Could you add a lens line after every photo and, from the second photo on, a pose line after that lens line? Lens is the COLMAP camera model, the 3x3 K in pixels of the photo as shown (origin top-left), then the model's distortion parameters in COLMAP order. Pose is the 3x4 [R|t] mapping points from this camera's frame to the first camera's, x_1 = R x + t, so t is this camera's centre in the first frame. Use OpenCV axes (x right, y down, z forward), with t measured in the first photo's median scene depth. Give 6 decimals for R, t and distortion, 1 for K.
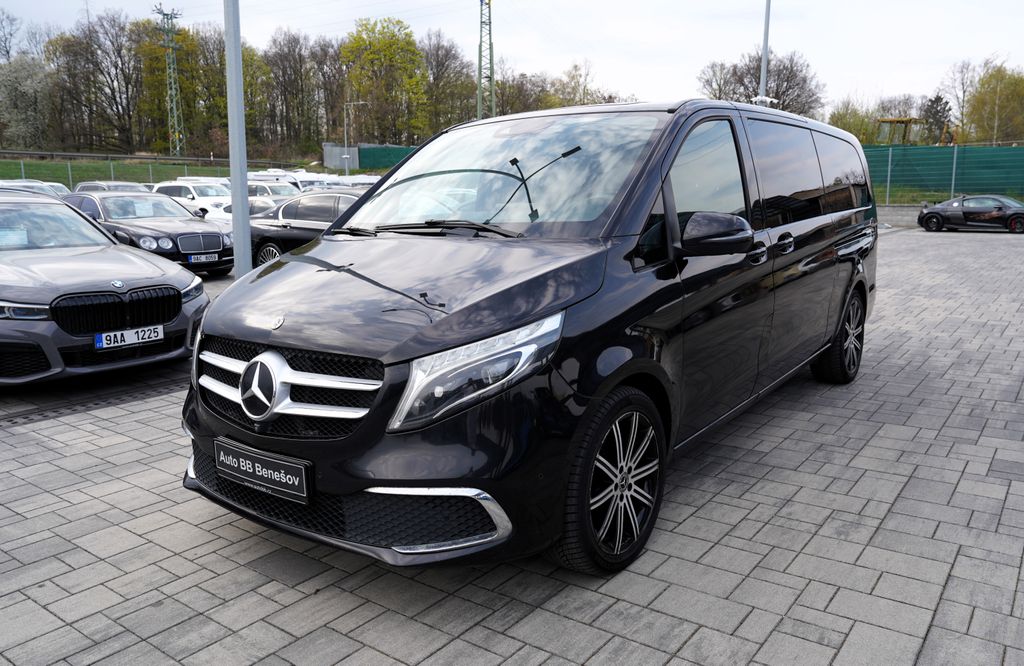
lens RADIAL K [[764.5, 0, 512.0], [0, 764.5, 333.0], [0, 0, 1]] dist [-0.102359, 0.115762]
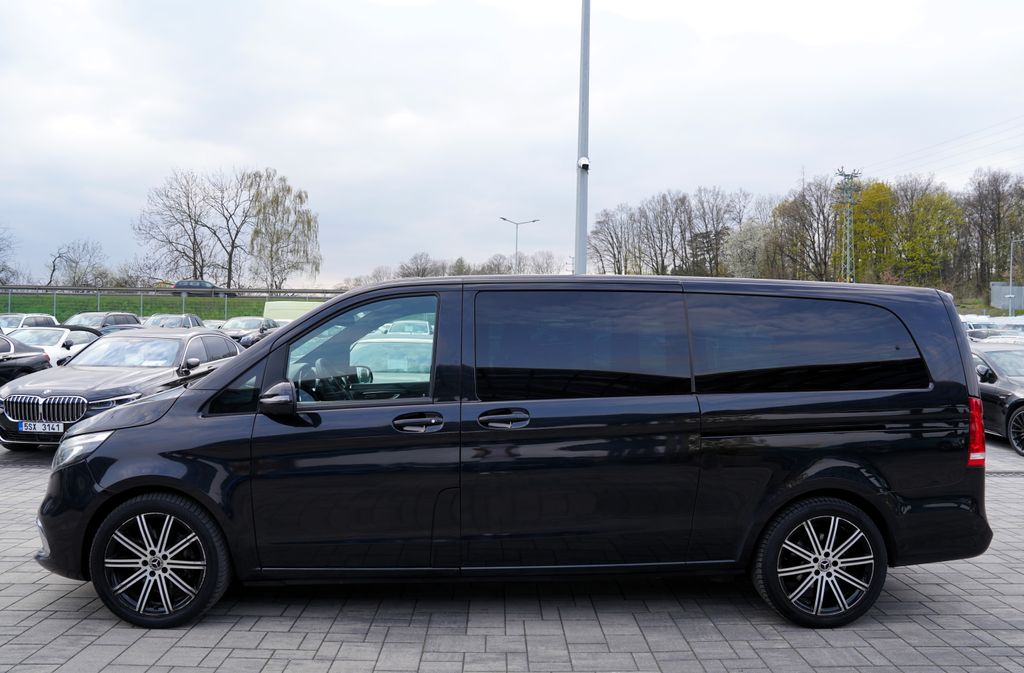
lens RADIAL K [[700.9, 0, 512.0], [0, 700.9, 336.5], [0, 0, 1]] dist [-0.100531, 0.069382]
pose [[0.623449, 0.022609, -0.781537, 1.576348], [-0.157245, 0.982784, -0.097007, -0.201440], [0.765889, 0.183371, 0.616271, 0.677105]]
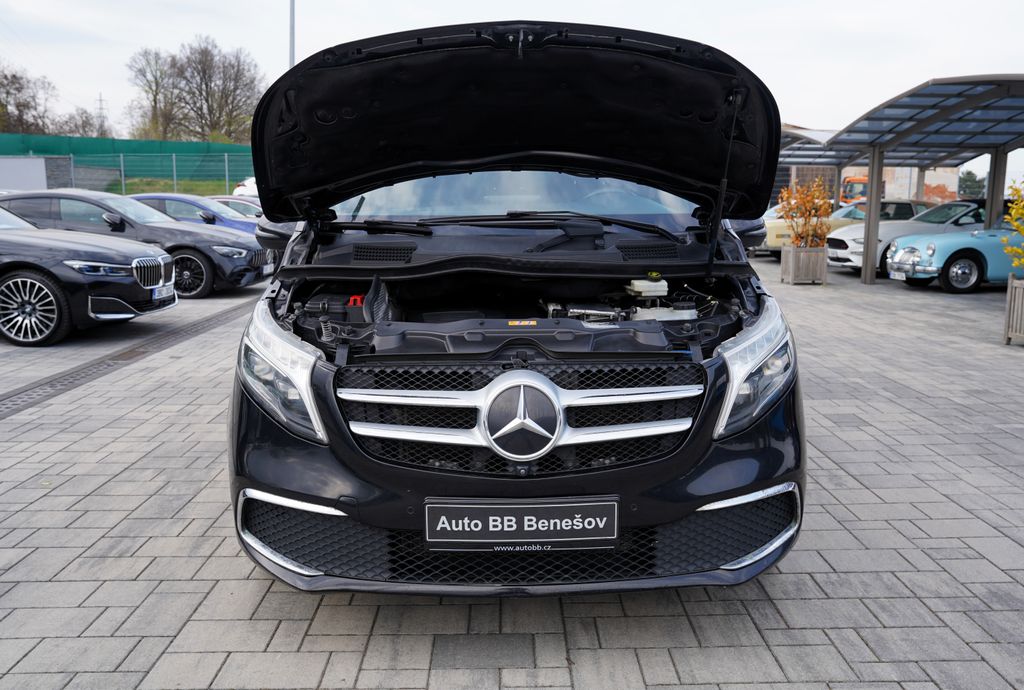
lens RADIAL K [[847.1, 0, 512.0], [0, 847.1, 345.0], [0, 0, 1]] dist [-0.089778, 0.126570]
pose [[0.797204, -0.082955, 0.597984, -0.822460], [0.090732, 0.995727, 0.017172, -0.018055], [-0.596853, 0.040567, 0.801324, 0.296001]]
